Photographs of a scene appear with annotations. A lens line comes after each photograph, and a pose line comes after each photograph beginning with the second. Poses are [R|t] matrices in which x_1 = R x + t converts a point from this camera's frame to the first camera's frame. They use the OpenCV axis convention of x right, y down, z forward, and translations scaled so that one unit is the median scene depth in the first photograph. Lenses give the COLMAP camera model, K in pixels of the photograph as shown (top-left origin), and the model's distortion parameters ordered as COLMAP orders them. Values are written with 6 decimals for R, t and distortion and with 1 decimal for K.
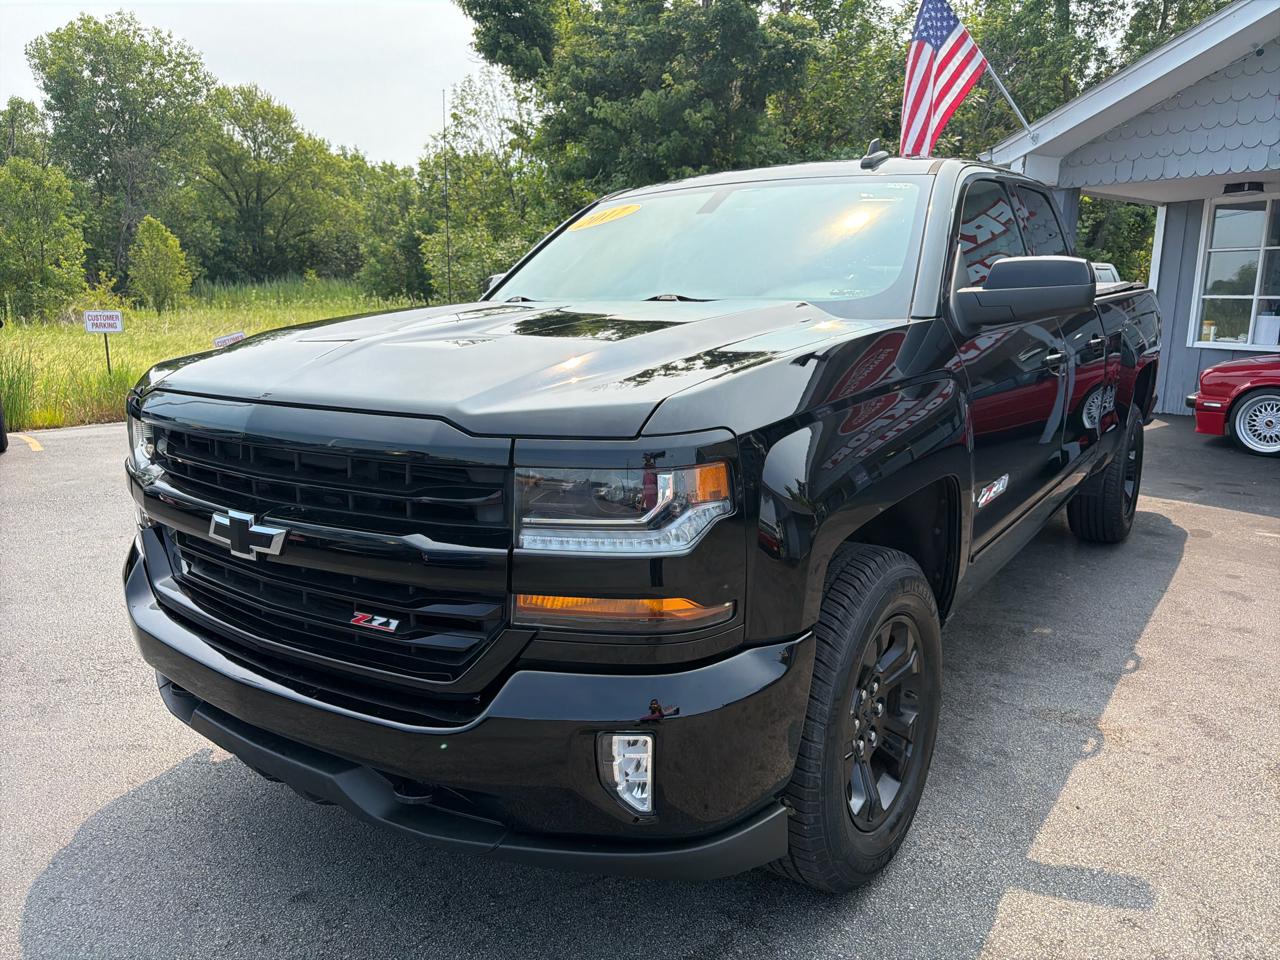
lens RADIAL K [[910.4, 0, 667.6], [0, 910.4, 483.6], [0, 0, 1]] dist [0.033156, -0.048252]
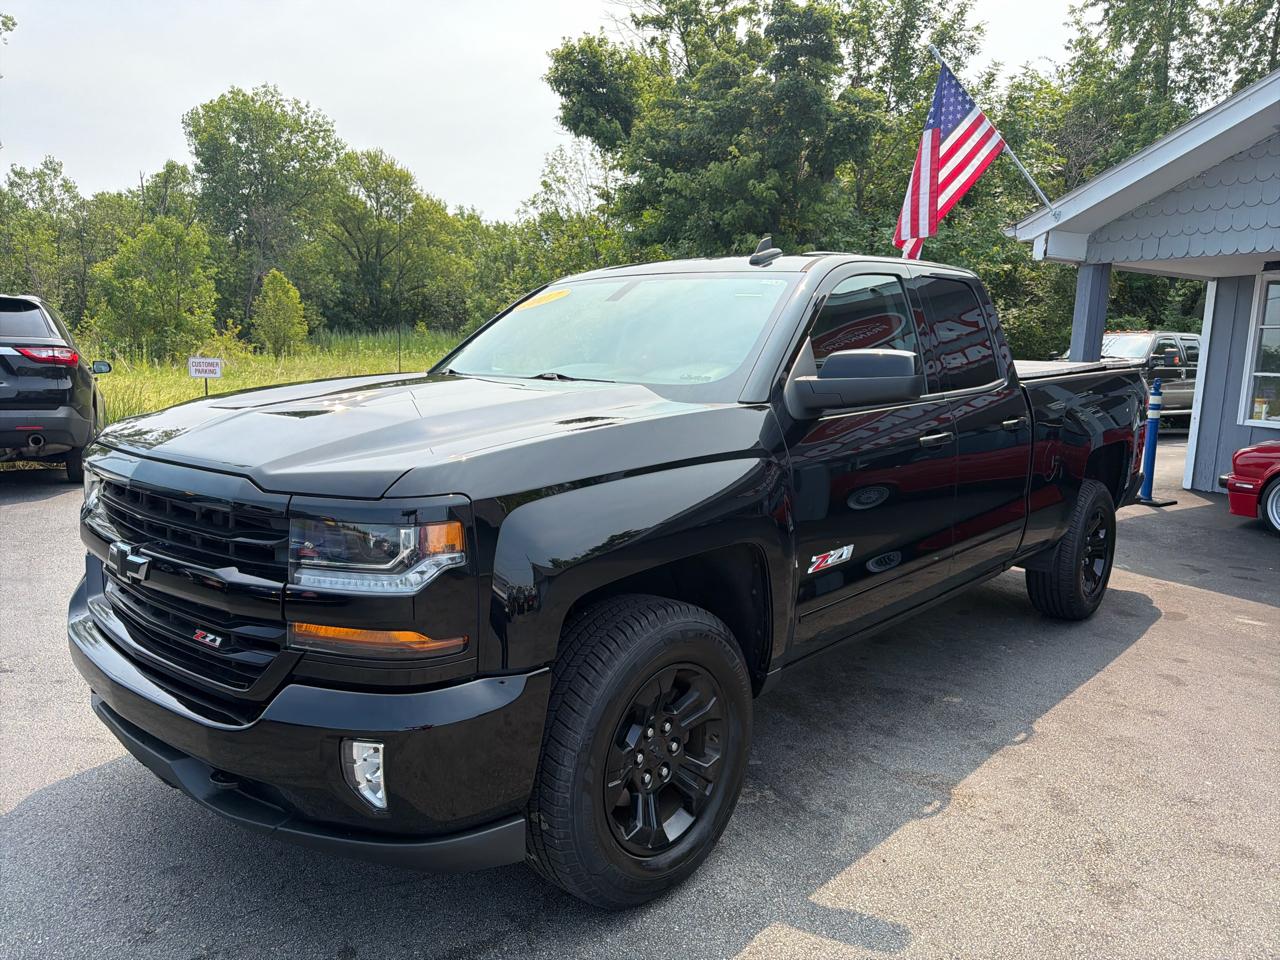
lens RADIAL K [[910.4, 0, 650.6], [0, 910.4, 483.9], [0, 0, 1]] dist [0.033156, -0.048252]
pose [[0.991757, 0.041522, -0.121220, 0.100293], [-0.048521, 0.997286, -0.055369, -0.004237], [0.118592, 0.060794, 0.991080, -0.040827]]
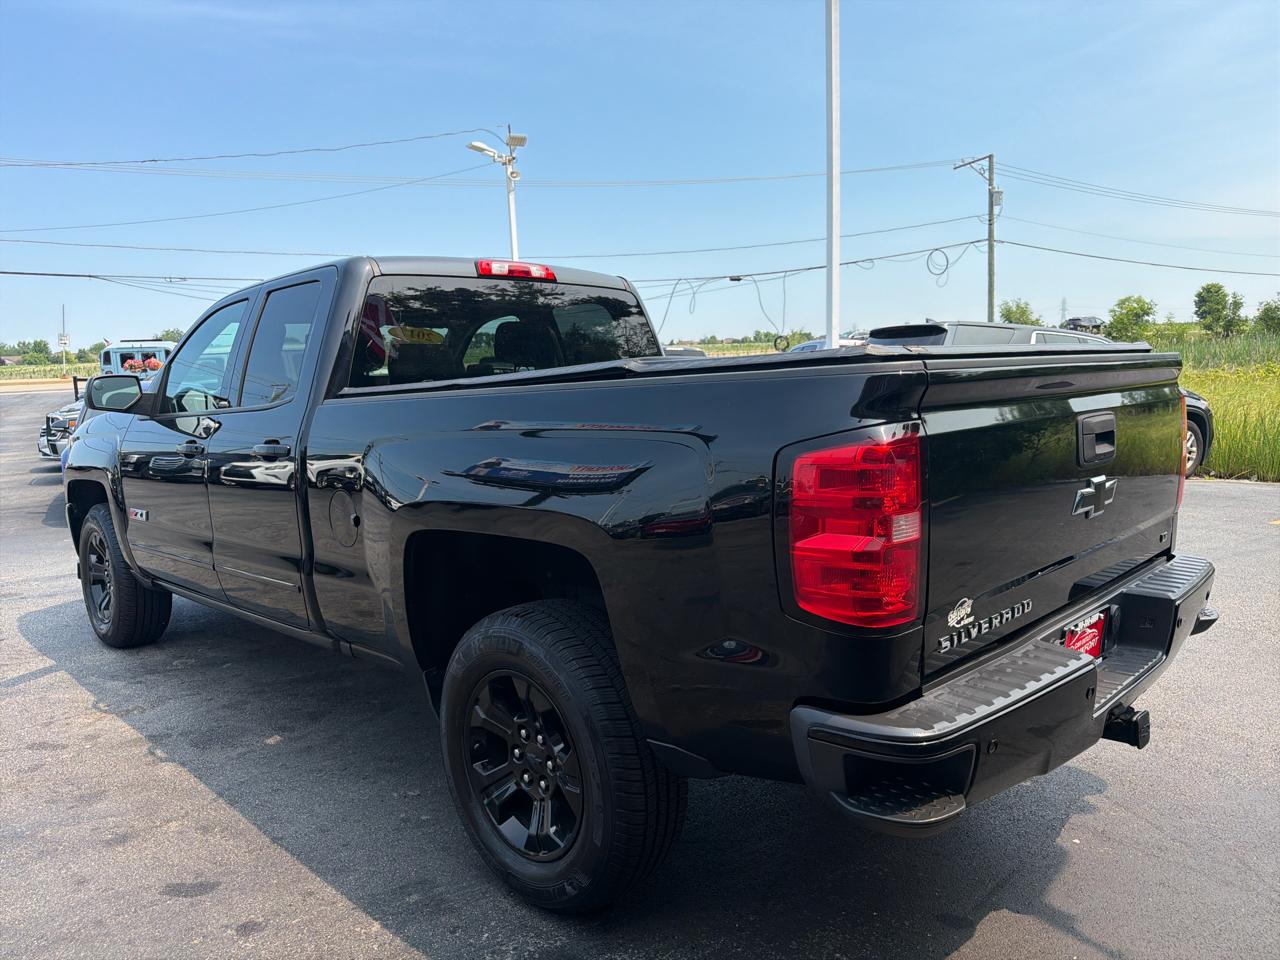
lens RADIAL K [[910.4, 0, 631.2], [0, 910.4, 492.9], [0, 0, 1]] dist [0.033156, -0.048252]
pose [[-0.188817, 0.136983, -0.972411, 0.664341], [-0.157088, 0.973258, 0.167605, -0.167293], [0.969366, 0.184401, -0.162250, 0.789358]]
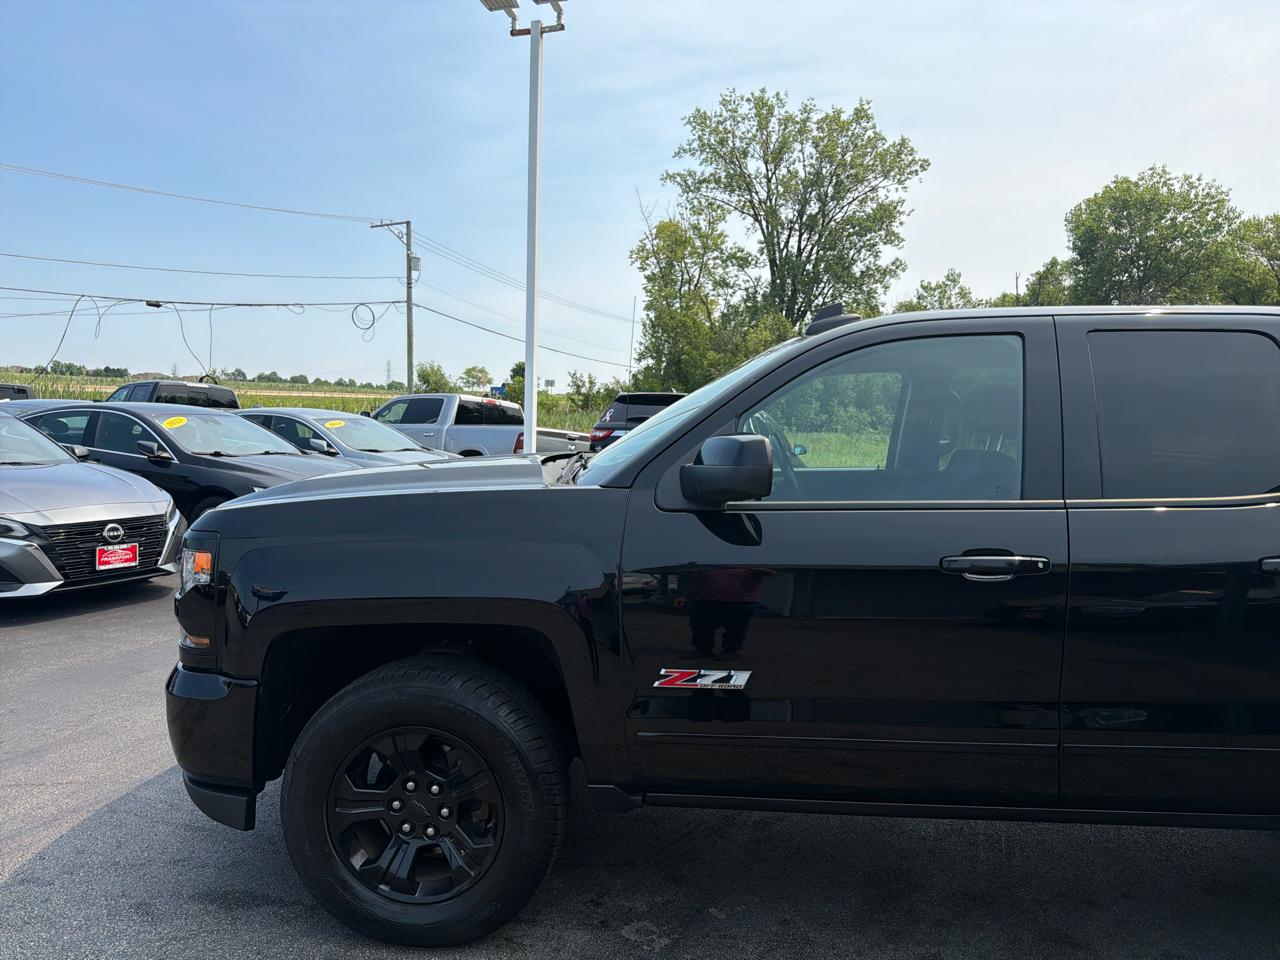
lens RADIAL K [[910.4, 0, 634.2], [0, 910.4, 492.7], [0, 0, 1]] dist [0.033156, -0.048252]
pose [[0.498973, 0.083943, -0.862542, 0.405699], [-0.196986, 0.980231, -0.018558, -0.054565], [0.843933, 0.179168, 0.505645, 0.167872]]
